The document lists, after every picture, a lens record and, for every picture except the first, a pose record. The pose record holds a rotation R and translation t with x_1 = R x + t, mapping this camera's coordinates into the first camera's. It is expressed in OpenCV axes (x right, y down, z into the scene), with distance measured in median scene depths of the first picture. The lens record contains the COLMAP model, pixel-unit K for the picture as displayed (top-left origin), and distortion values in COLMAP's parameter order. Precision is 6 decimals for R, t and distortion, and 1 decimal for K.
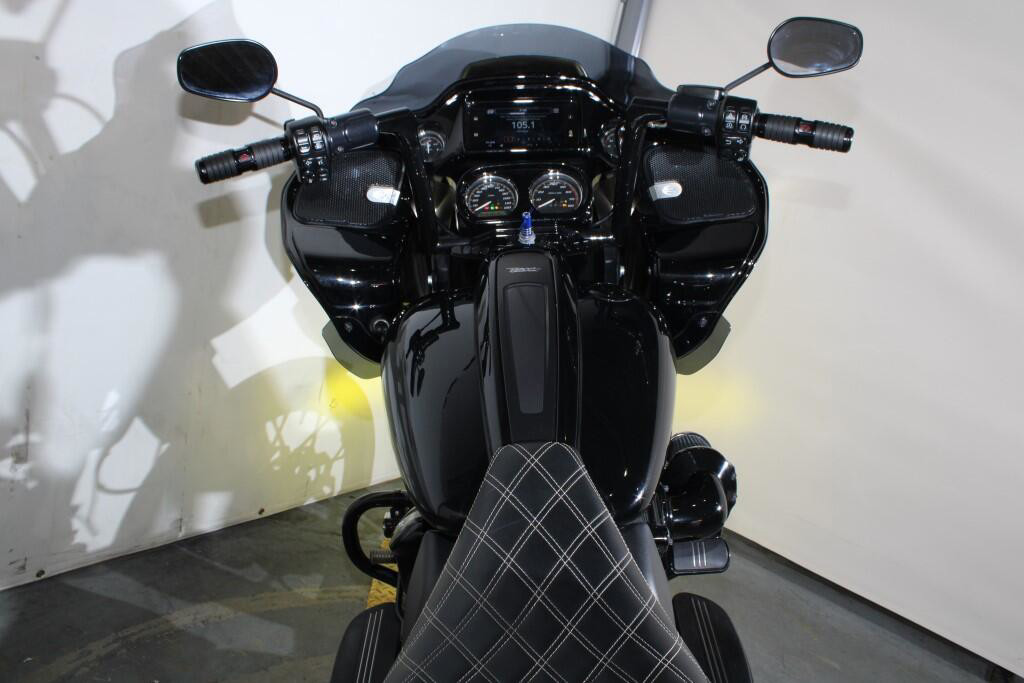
lens RADIAL K [[842.5, 0, 516.2], [0, 842.5, 357.0], [0, 0, 1]] dist [-0.148170, 0.121577]
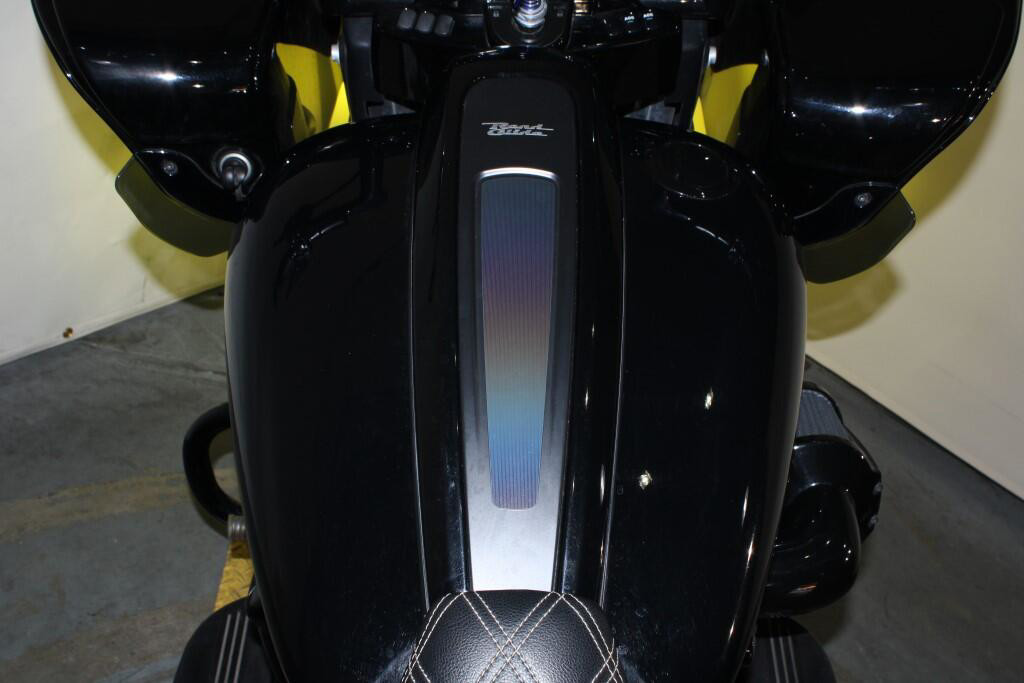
lens RADIAL K [[1212.1, 0, 512.0], [0, 1212.1, 341.5], [0, 0, 1]] dist [-0.066232, 0.051042]
pose [[0.998369, 0.052154, 0.023215, -0.003589], [-0.056833, 0.946380, 0.318018, -0.173637], [-0.005385, -0.318819, 0.947800, 0.261070]]
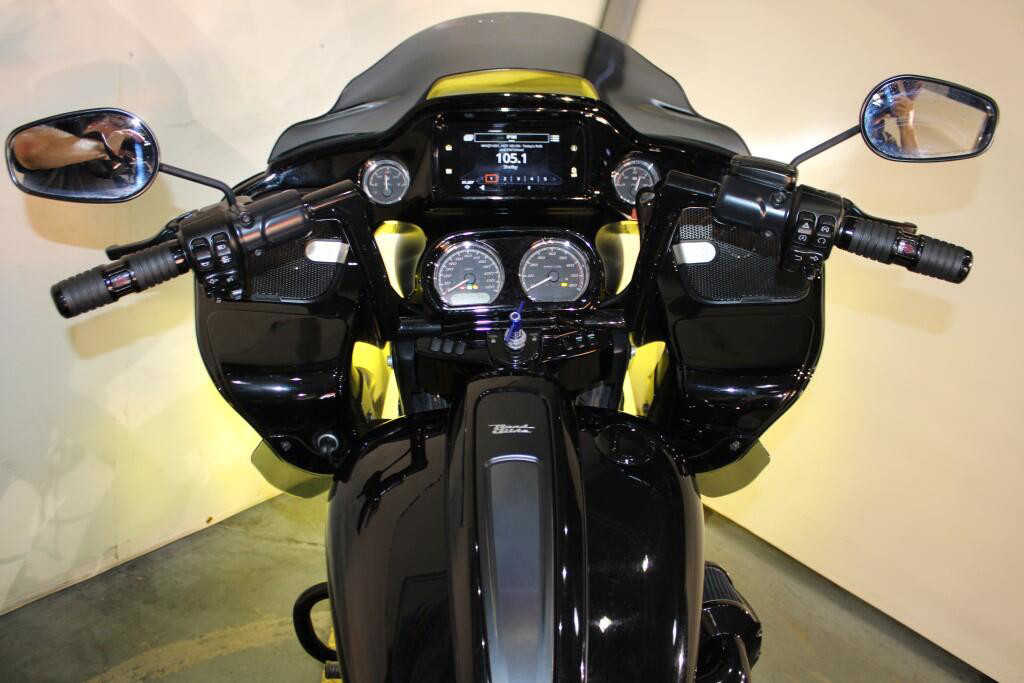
lens RADIAL K [[842.5, 0, 516.2], [0, 842.5, 357.0], [0, 0, 1]] dist [-0.148170, 0.121577]
pose [[0.999396, 0.011304, 0.032871, -0.010800], [-0.017029, 0.983614, 0.179483, -0.250370], [-0.030304, -0.179934, 0.983212, 0.234947]]
